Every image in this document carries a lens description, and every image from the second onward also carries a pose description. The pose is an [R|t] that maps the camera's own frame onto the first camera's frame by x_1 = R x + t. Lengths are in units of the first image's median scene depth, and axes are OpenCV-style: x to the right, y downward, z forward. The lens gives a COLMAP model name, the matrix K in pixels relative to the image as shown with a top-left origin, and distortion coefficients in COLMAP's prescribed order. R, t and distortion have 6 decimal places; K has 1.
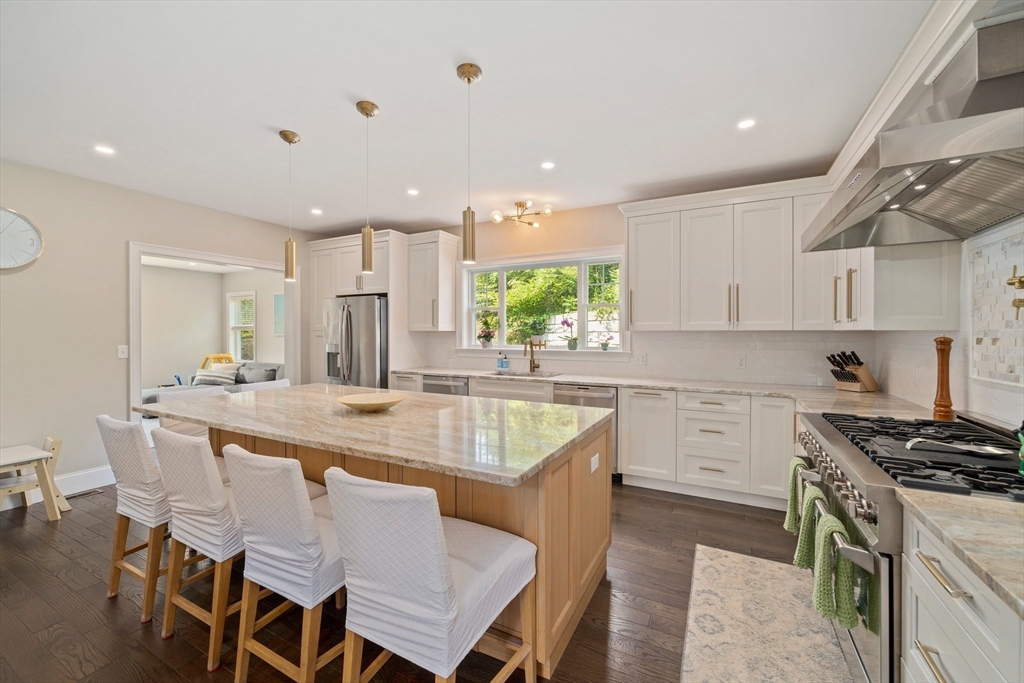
lens RADIAL K [[411.5, 0, 512.5], [0, 411.5, 336.0], [0, 0, 1]] dist [-0.000139, -0.000339]
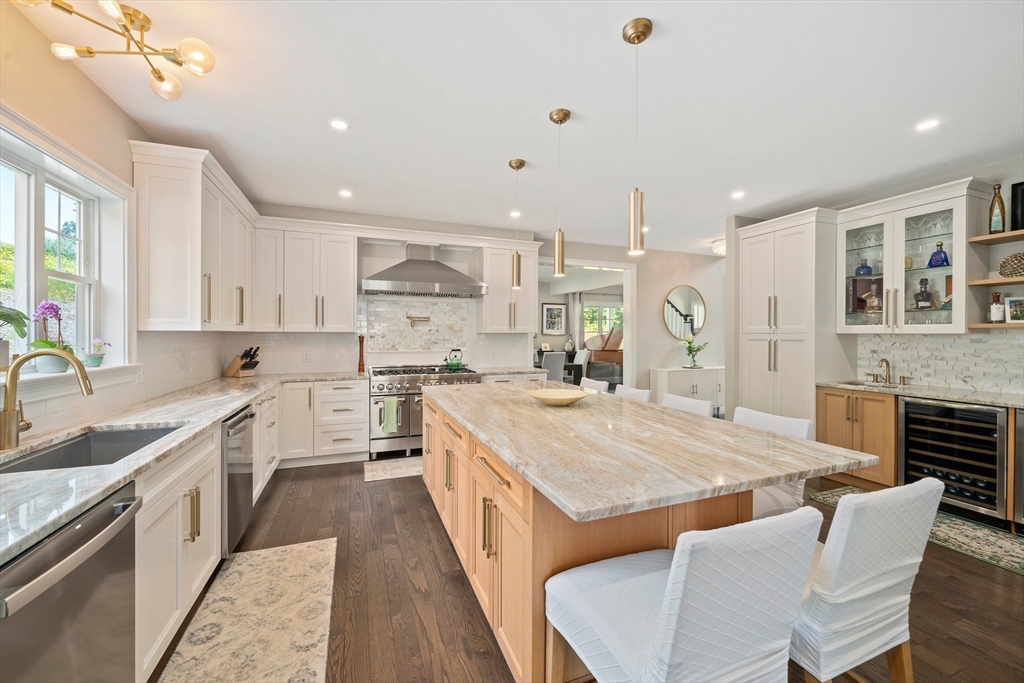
lens RADIAL K [[411.5, 0, 516.1], [0, 411.5, 337.0], [0, 0, 1]] dist [-0.000139, -0.000339]
pose [[-0.758213, -0.007265, 0.651967, -0.761475], [0.001482, 0.999916, 0.012866, -0.011578], [-0.652006, 0.010721, -0.758138, 1.503448]]
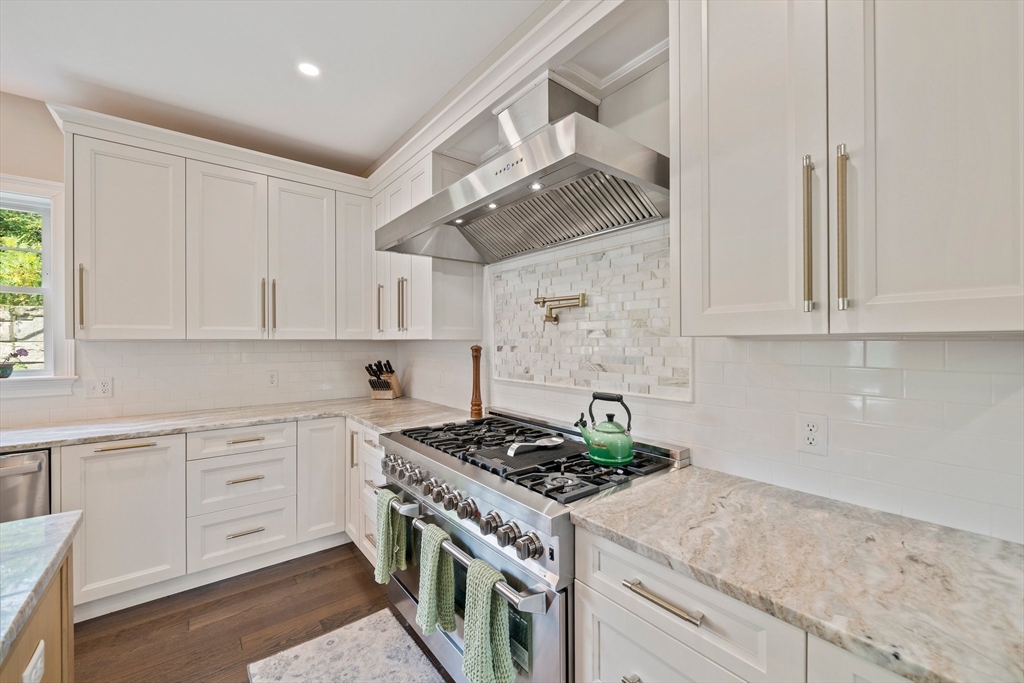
lens RADIAL K [[411.5, 0, 515.7], [0, 411.5, 342.8], [0, 0, 1]] dist [-0.000139, -0.000339]
pose [[0.401522, -0.002772, 0.915845, 0.019050], [0.009195, 0.999957, -0.001004, -0.001883], [-0.915803, 0.008824, 0.401530, 0.296811]]
